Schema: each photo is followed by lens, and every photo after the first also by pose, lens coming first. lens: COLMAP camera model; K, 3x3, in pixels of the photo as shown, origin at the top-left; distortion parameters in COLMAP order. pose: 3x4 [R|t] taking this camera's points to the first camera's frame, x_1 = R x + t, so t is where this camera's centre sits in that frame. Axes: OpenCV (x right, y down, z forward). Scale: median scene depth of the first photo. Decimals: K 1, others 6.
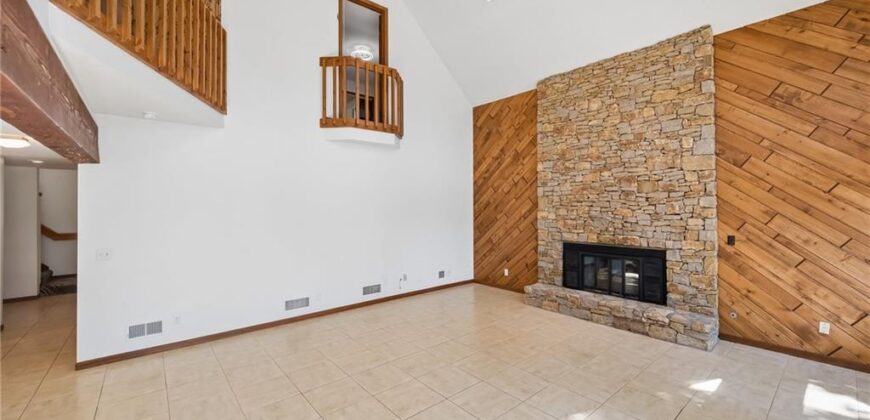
lens RADIAL K [[344.8, 0, 436.3], [0, 344.8, 202.8], [0, 0, 1]] dist [0.000324, -0.000053]
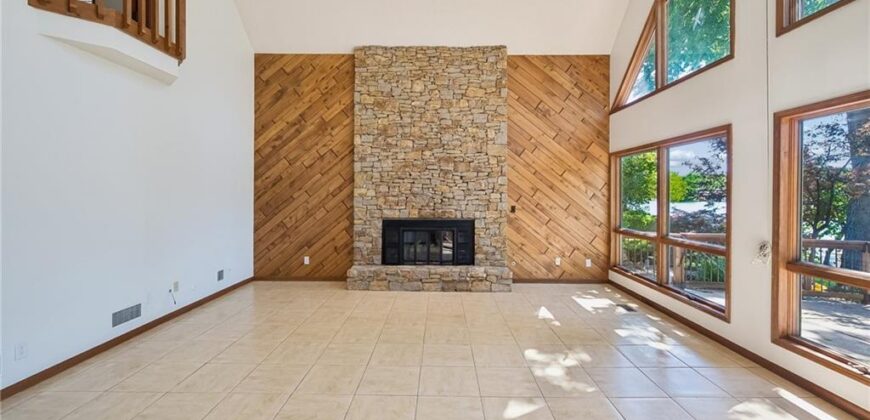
lens RADIAL K [[368.7, 0, 435.6], [0, 368.7, 196.9], [0, 0, 1]] dist [-0.000401, -0.000162]
pose [[0.653735, 0.003729, 0.756714, -0.365006], [-0.016808, 0.999813, 0.009594, 0.041606], [-0.756537, -0.018990, 0.653675, 0.224238]]
